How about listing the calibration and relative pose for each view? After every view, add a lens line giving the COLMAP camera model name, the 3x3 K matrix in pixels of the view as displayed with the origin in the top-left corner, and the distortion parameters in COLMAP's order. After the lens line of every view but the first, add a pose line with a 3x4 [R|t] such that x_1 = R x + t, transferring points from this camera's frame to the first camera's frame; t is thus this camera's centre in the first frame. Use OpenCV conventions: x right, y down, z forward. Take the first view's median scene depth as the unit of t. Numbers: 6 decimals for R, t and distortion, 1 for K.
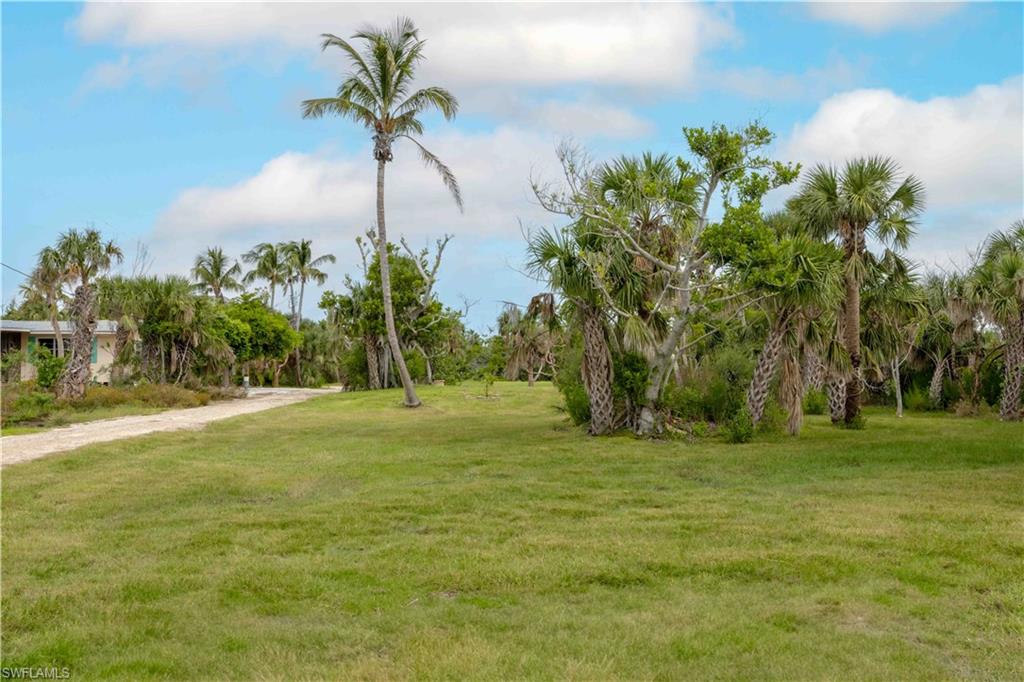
lens RADIAL K [[922.9, 0, 511.8], [0, 922.9, 335.9], [0, 0, 1]] dist [-0.010403, 0.000883]
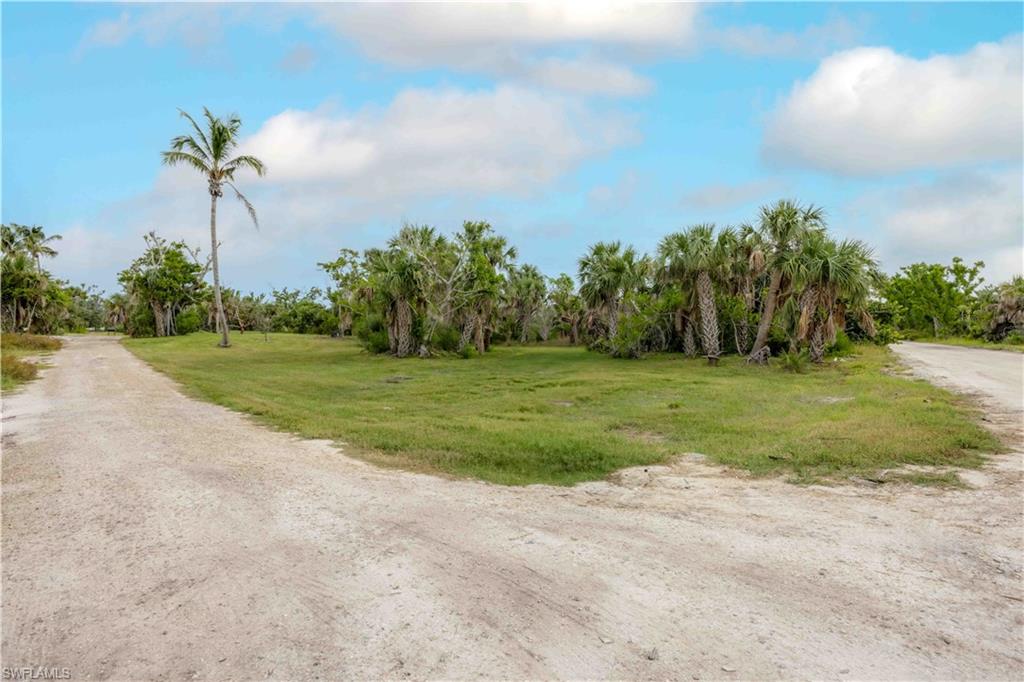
lens RADIAL K [[529.4, 0, 511.8], [0, 529.4, 344.9], [0, 0, 1]] dist [-0.000052, -0.000143]
pose [[0.810411, -0.012871, 0.585721, -0.263717], [-0.031425, 0.997364, 0.065396, -0.005326], [-0.585019, -0.071404, 0.807870, -0.079437]]
